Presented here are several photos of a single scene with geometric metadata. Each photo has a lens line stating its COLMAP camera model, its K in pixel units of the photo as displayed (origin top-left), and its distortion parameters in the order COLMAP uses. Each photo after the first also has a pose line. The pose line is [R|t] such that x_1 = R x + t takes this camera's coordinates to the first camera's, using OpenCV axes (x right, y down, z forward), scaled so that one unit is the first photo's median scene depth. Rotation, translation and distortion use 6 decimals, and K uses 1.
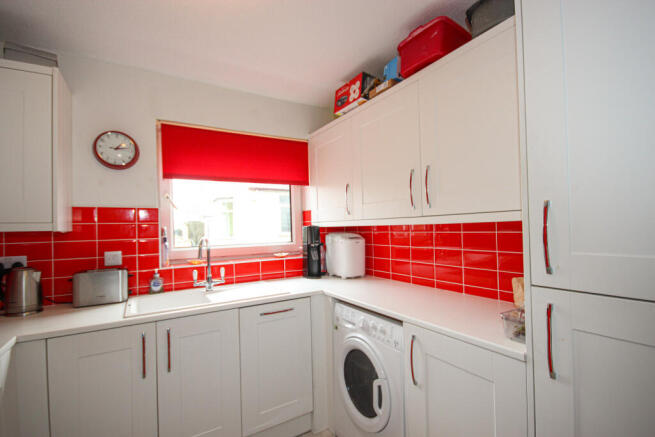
lens RADIAL K [[292.0, 0, 327.5], [0, 292.0, 218.5], [0, 0, 1]] dist [-0.000307, -0.000357]
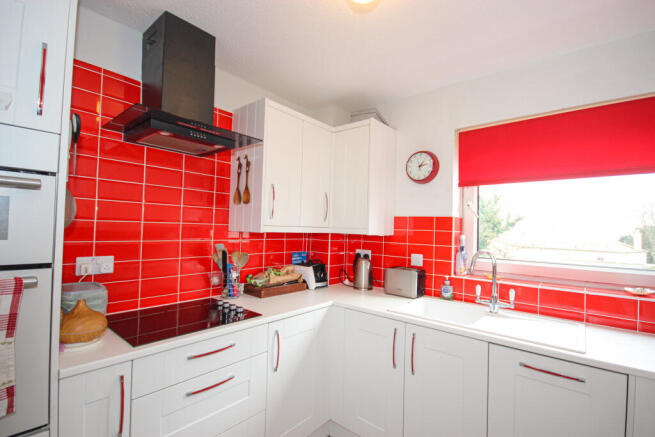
lens RADIAL K [[292.0, 0, 327.5], [0, 292.0, 218.5], [0, 0, 1]] dist [-0.000307, -0.000357]
pose [[0.325484, -0.005750, -0.945530, 0.256817], [-0.007671, 0.999933, -0.008722, -0.017097], [0.945516, 0.010092, 0.325418, 0.270851]]
